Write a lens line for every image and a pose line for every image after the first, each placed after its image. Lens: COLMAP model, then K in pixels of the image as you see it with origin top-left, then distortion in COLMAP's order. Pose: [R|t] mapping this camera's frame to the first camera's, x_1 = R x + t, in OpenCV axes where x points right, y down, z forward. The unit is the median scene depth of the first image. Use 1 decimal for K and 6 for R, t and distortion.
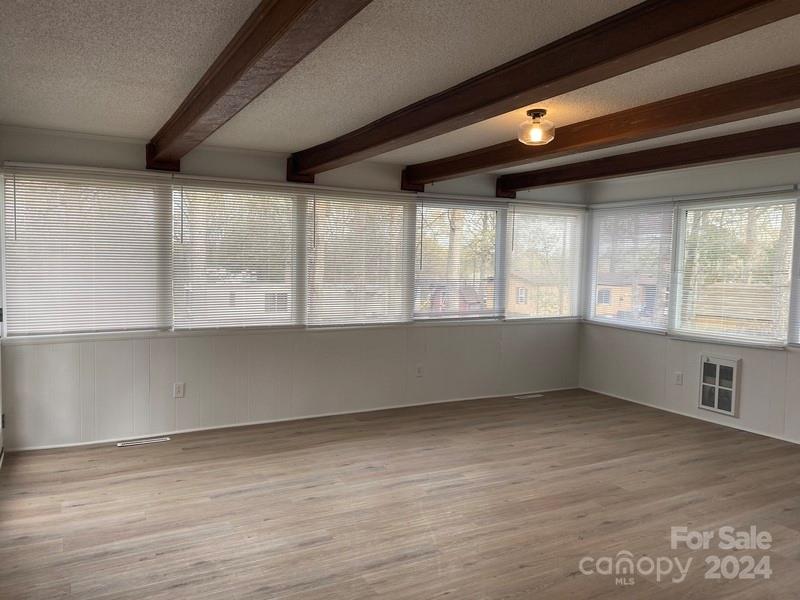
lens RADIAL K [[617.8, 0, 404.0], [0, 617.8, 298.3], [0, 0, 1]] dist [0.037866, -0.034010]
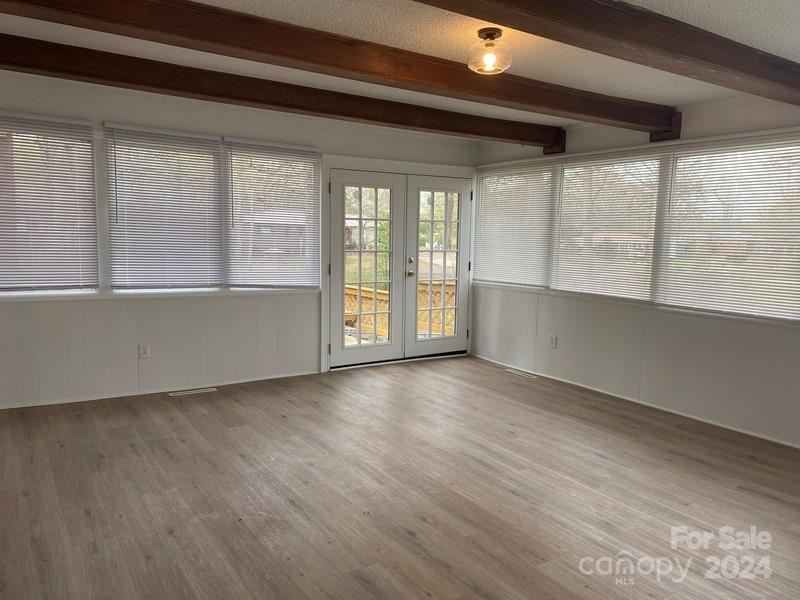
lens RADIAL K [[617.8, 0, 400.3], [0, 617.8, 302.8], [0, 0, 1]] dist [0.037866, -0.034010]
pose [[0.064716, 0.102408, -0.992635, 0.811113], [-0.078614, 0.992152, 0.097232, -0.016746], [0.994802, 0.071742, 0.072259, 0.654740]]
